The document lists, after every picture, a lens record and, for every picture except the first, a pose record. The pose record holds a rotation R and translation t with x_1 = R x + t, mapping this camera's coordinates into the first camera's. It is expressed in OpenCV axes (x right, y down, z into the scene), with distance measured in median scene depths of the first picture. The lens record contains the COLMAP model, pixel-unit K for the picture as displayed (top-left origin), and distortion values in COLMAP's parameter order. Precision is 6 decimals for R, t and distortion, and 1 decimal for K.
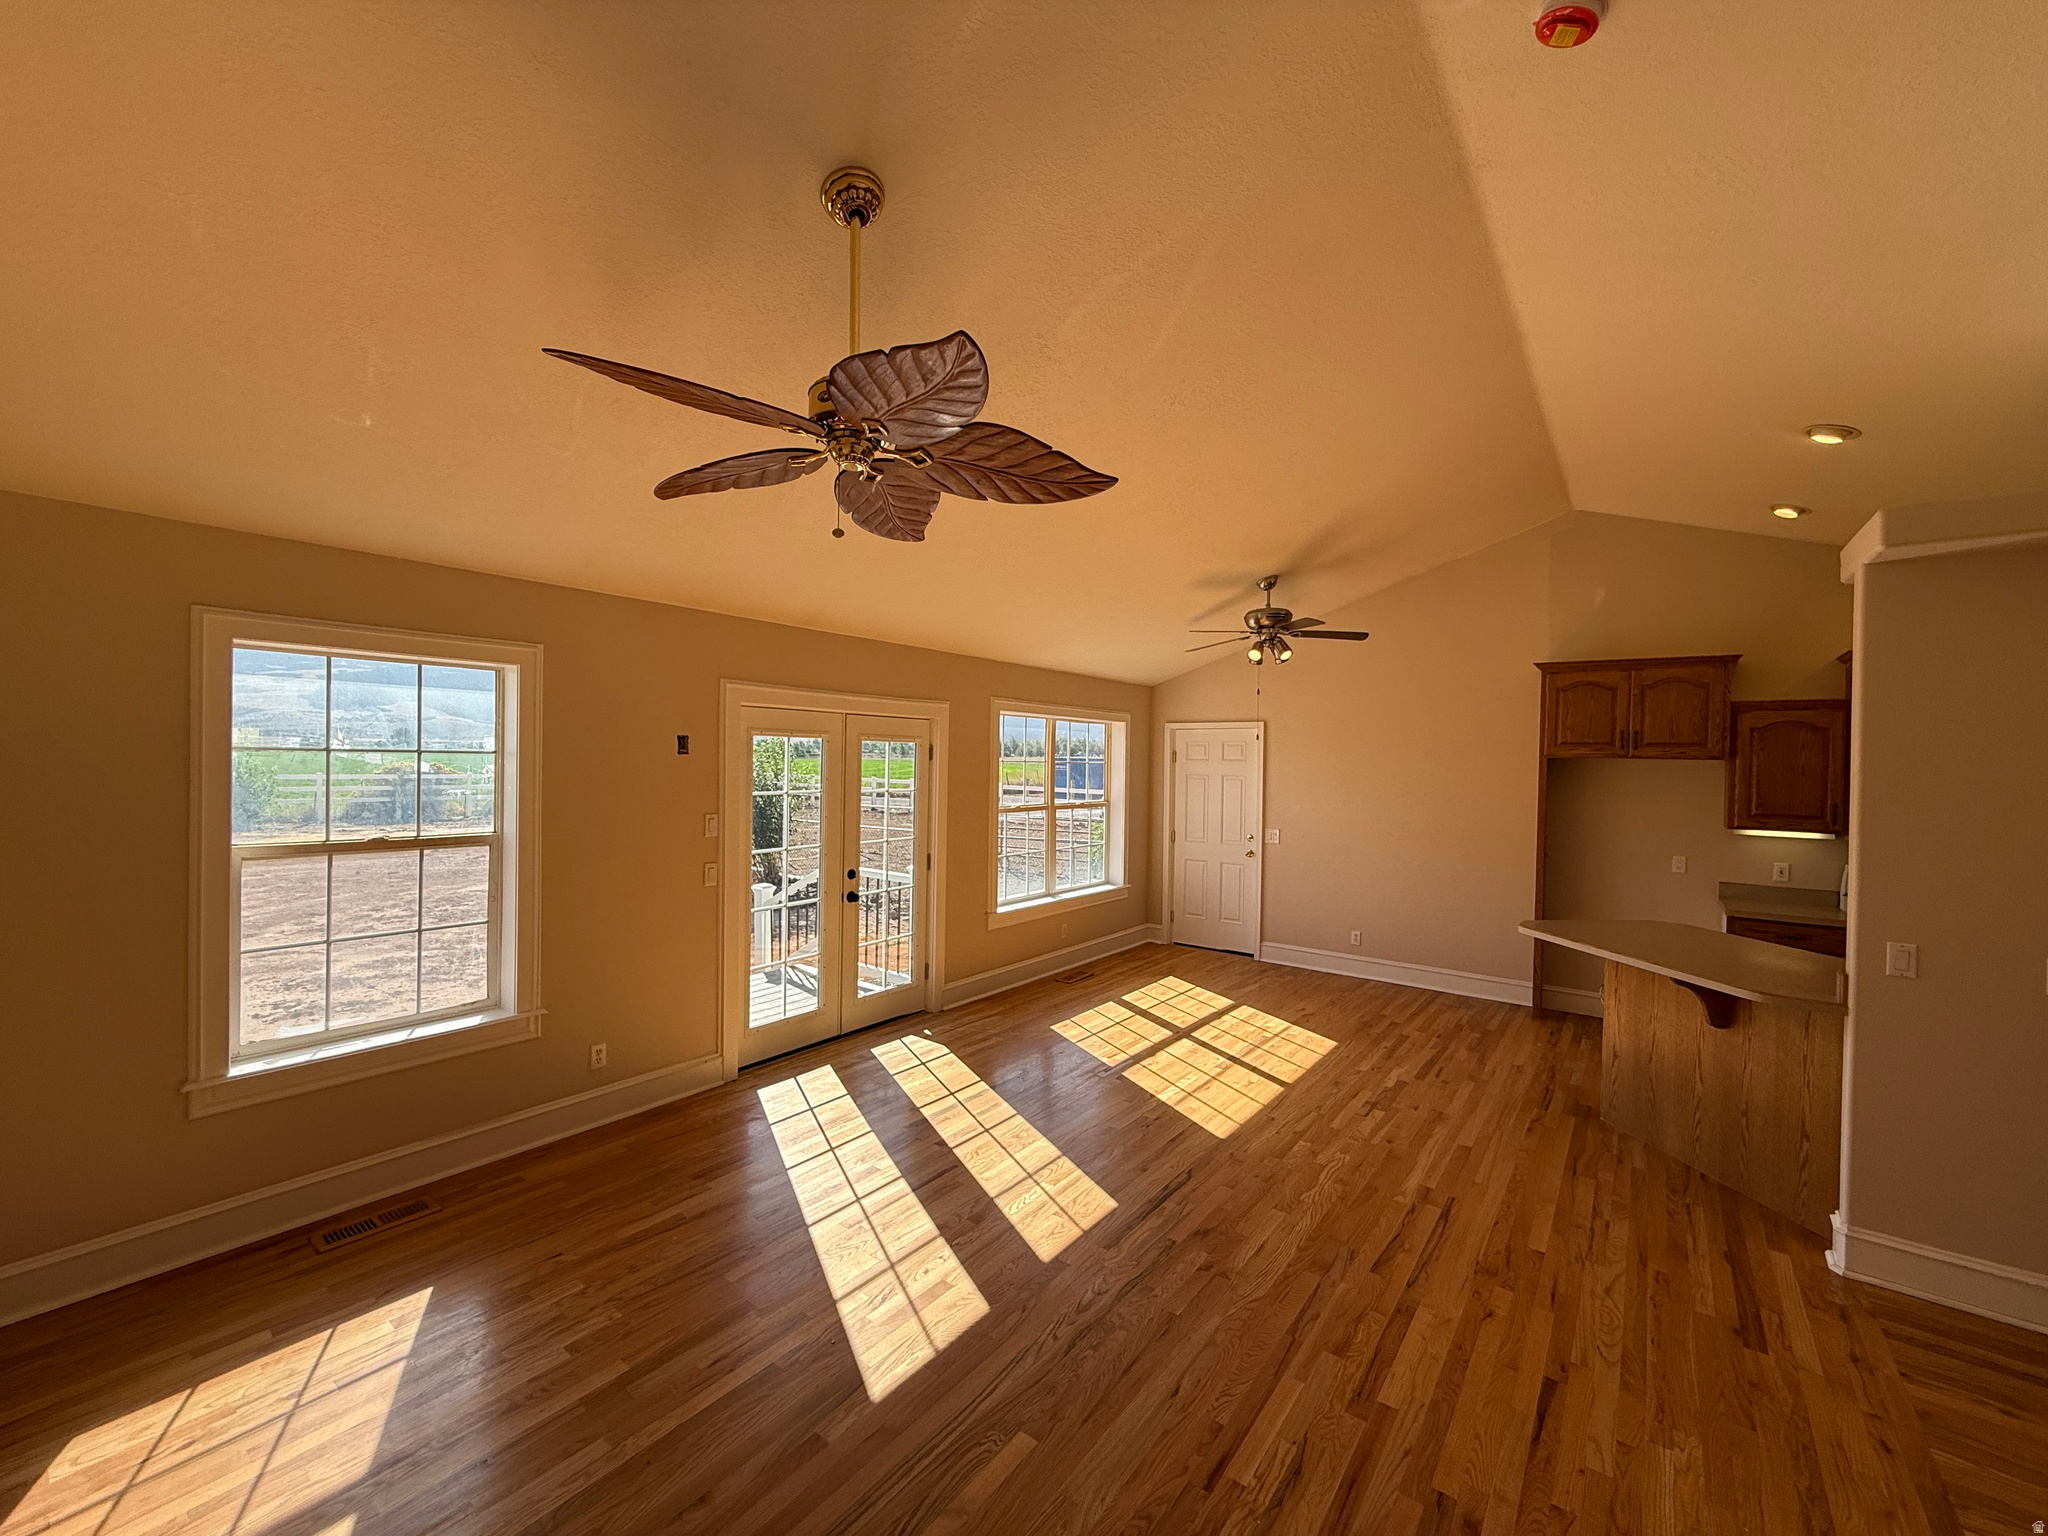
lens RADIAL K [[814.5, 0, 1020.4], [0, 814.5, 769.3], [0, 0, 1]] dist [-0.001615, 0.001067]
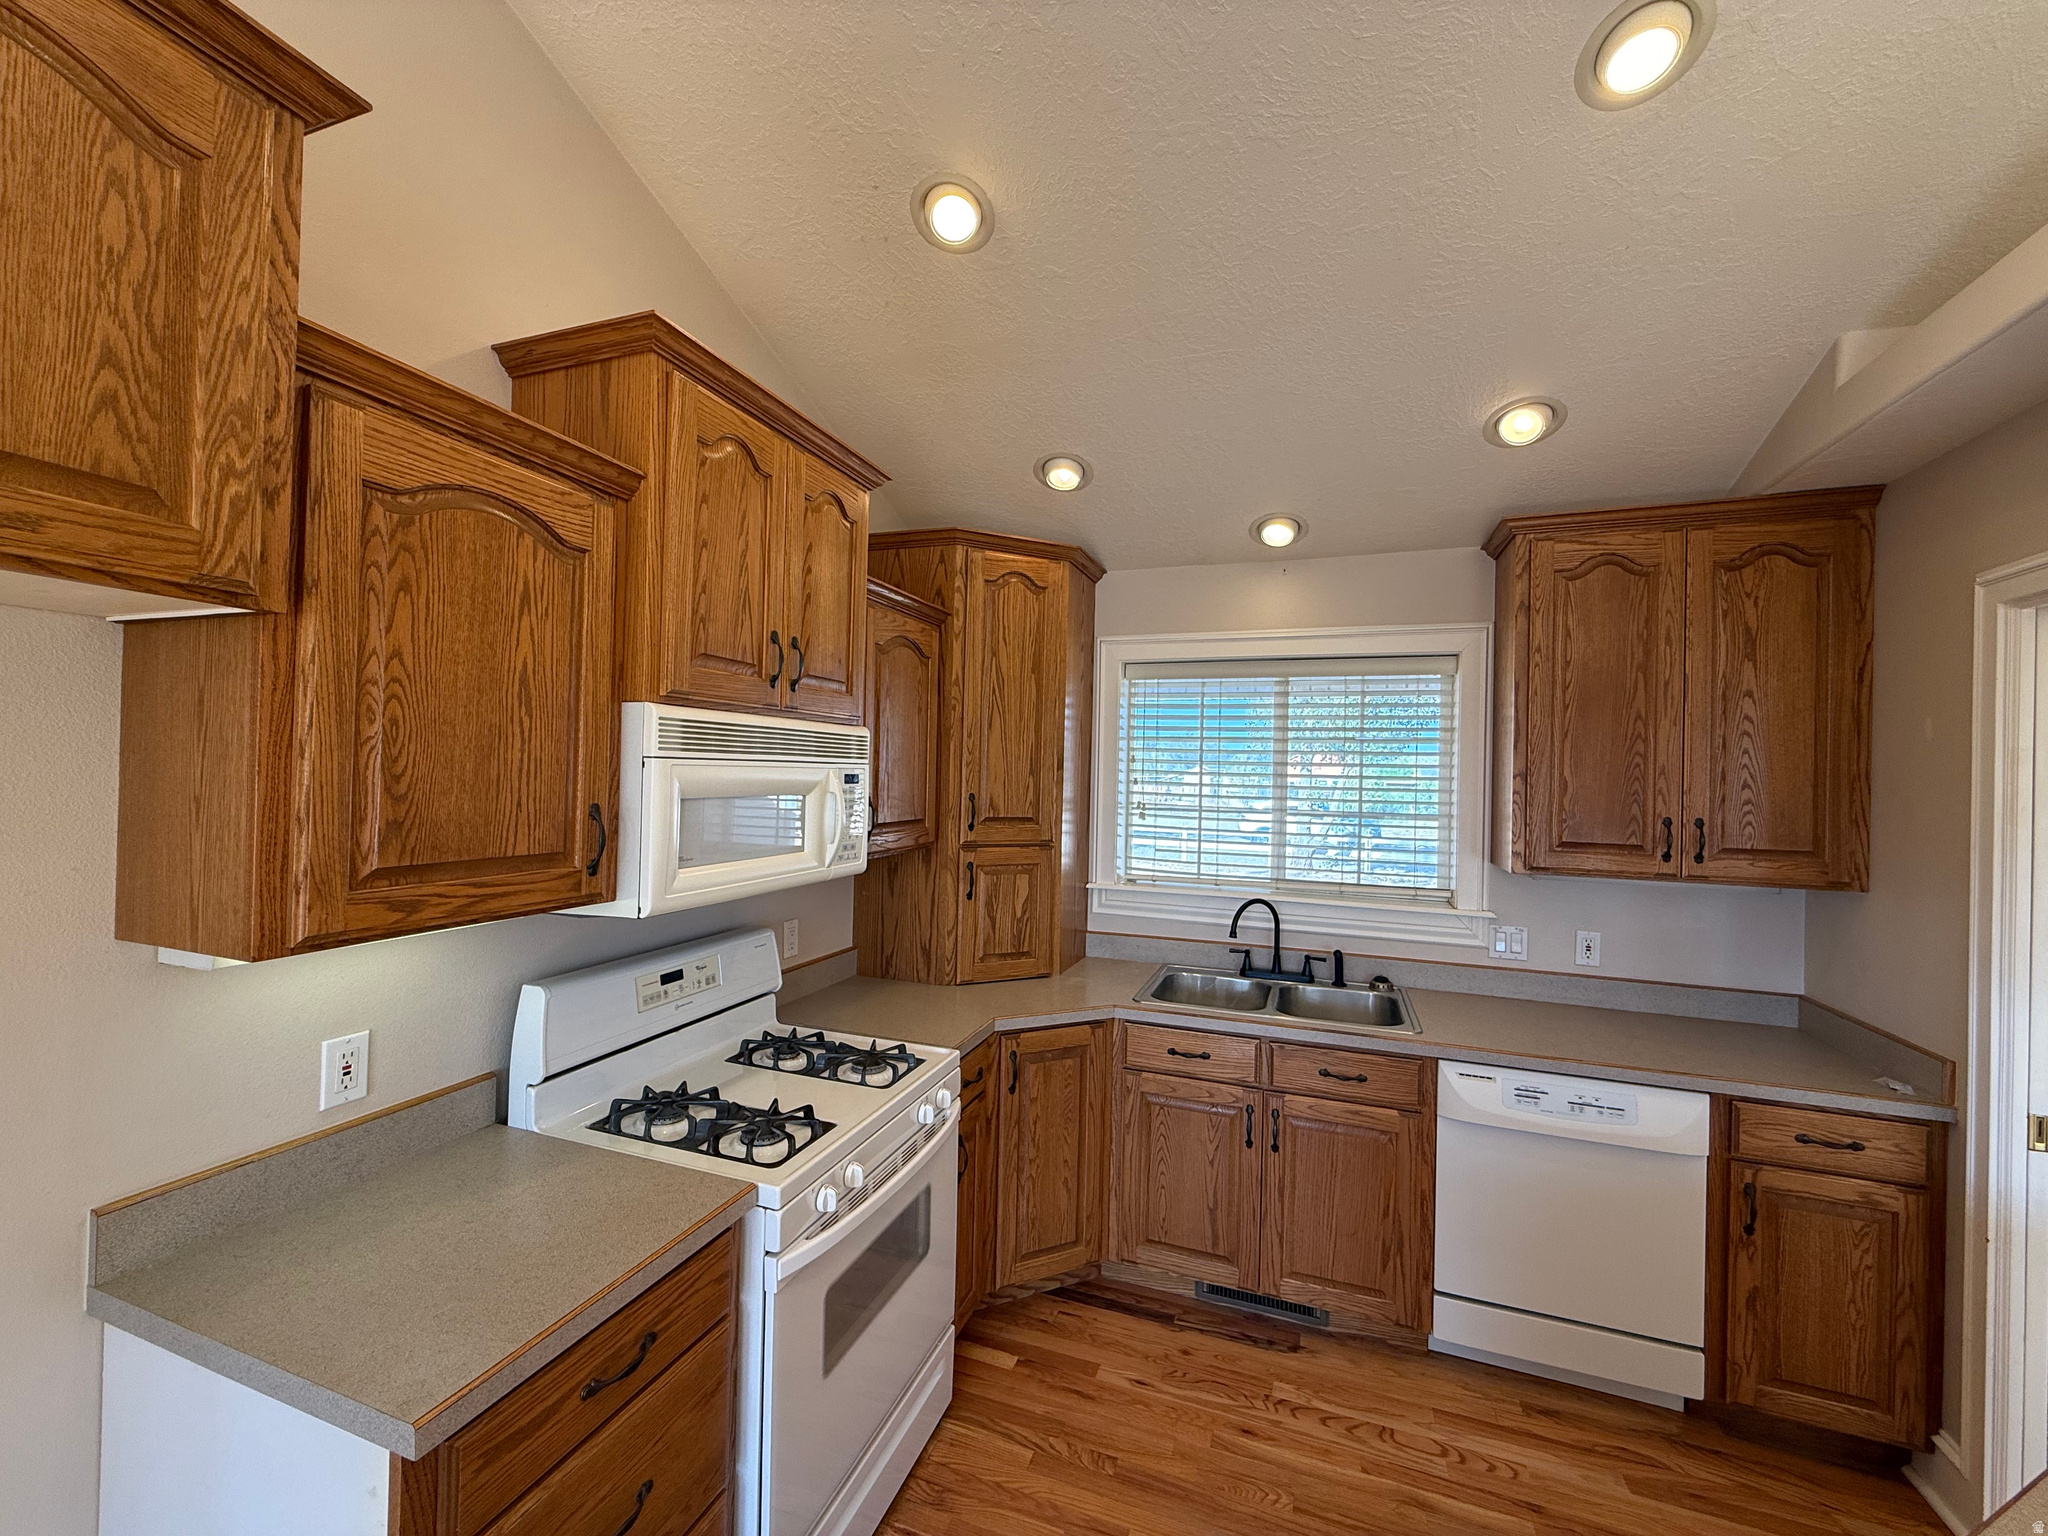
lens RADIAL K [[814.5, 0, 1020.8], [0, 814.5, 769.6], [0, 0, 1]] dist [-0.001615, 0.001067]
pose [[-0.298203, -0.020537, 0.954281, 0.662566], [-0.018940, 0.999699, 0.015596, 0.021012], [-0.954315, -0.013423, -0.298502, 0.935758]]
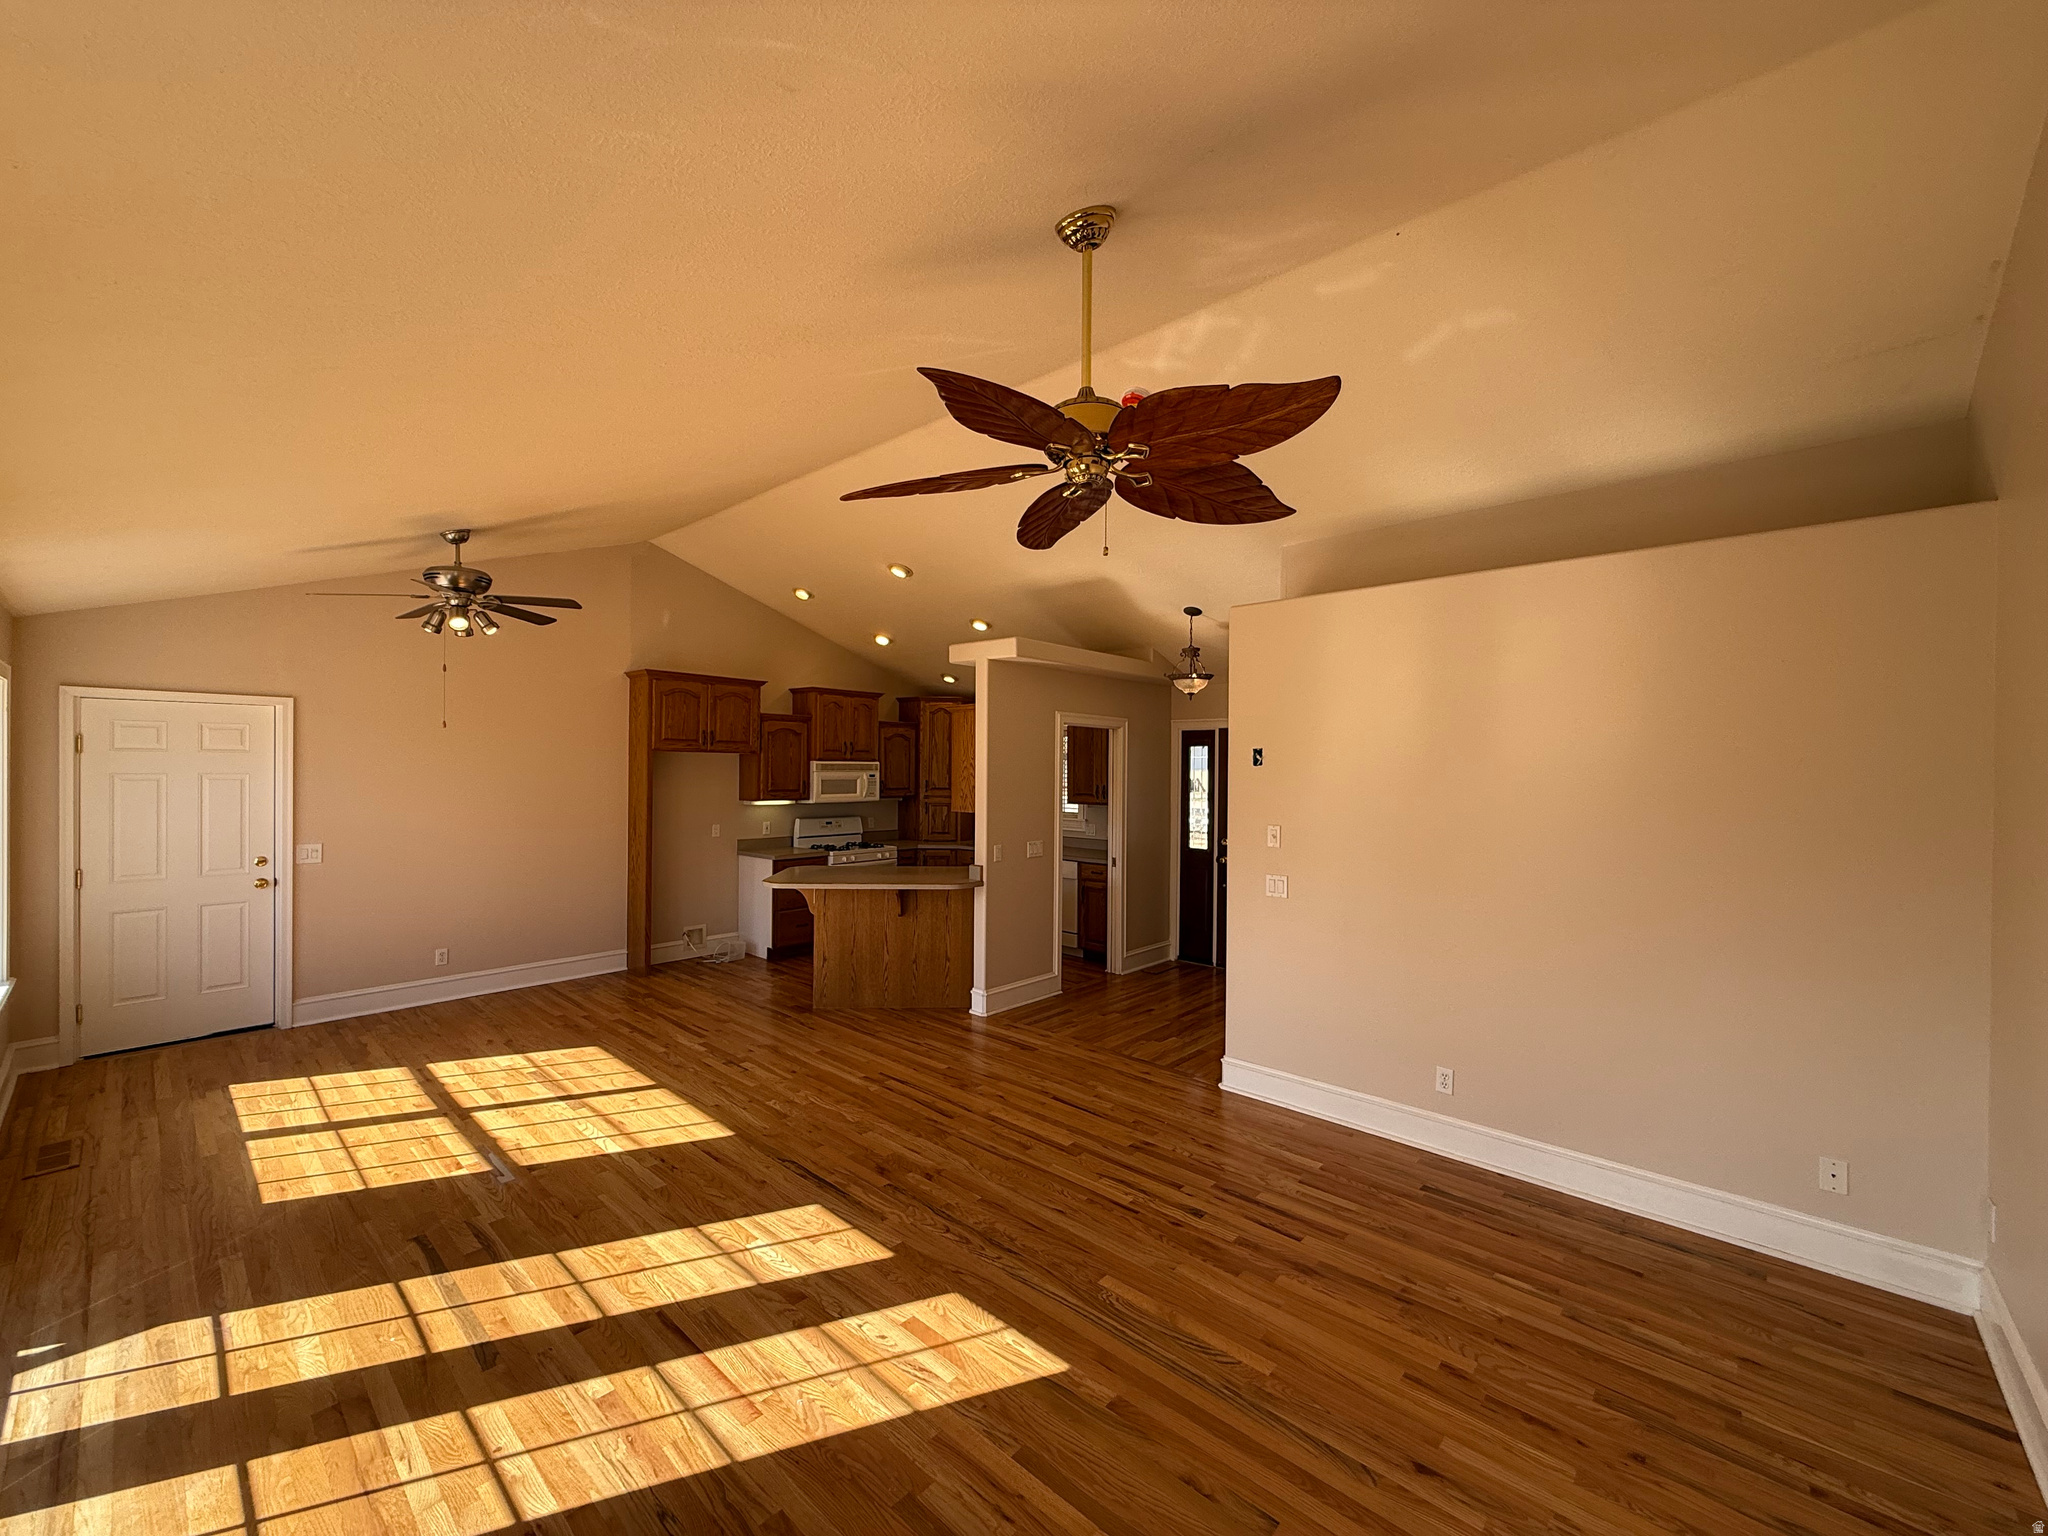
lens RADIAL K [[814.5, 0, 1021.0], [0, 814.5, 769.8], [0, 0, 1]] dist [-0.001615, 0.001067]
pose [[0.080040, -0.020860, 0.996573, -0.559674], [0.001921, 0.999782, 0.020773, -0.012363], [-0.996790, 0.000252, 0.080062, 0.444638]]
